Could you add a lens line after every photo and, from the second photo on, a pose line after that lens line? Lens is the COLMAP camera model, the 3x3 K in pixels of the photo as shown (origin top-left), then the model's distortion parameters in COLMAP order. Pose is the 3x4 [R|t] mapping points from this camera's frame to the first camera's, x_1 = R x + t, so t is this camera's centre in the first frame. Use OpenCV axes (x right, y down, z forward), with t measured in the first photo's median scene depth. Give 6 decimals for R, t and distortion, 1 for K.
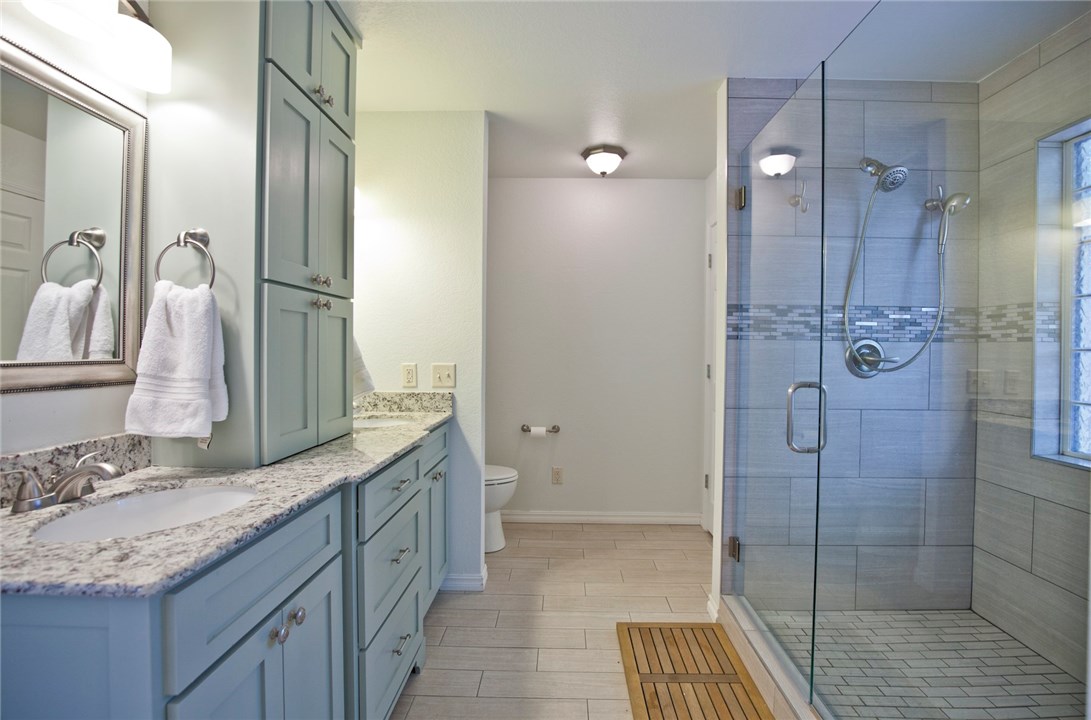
lens RADIAL K [[502.1, 0, 554.1], [0, 502.1, 354.4], [0, 0, 1]] dist [-0.032570, 0.006653]
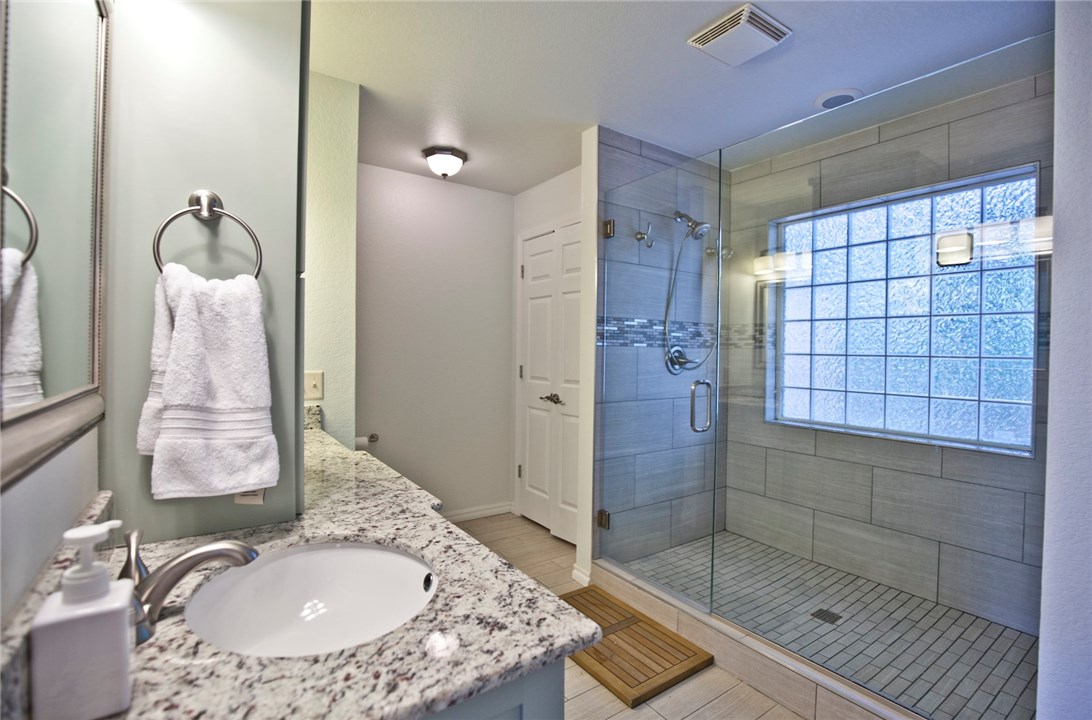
lens RADIAL K [[502.5, 0, 559.8], [0, 502.5, 358.1], [0, 0, 1]] dist [-0.032570, 0.006653]
pose [[0.807638, -0.010050, 0.589592, -0.440096], [0.002634, 0.999906, 0.013437, -0.017339], [-0.589672, -0.009299, 0.807589, 0.087052]]
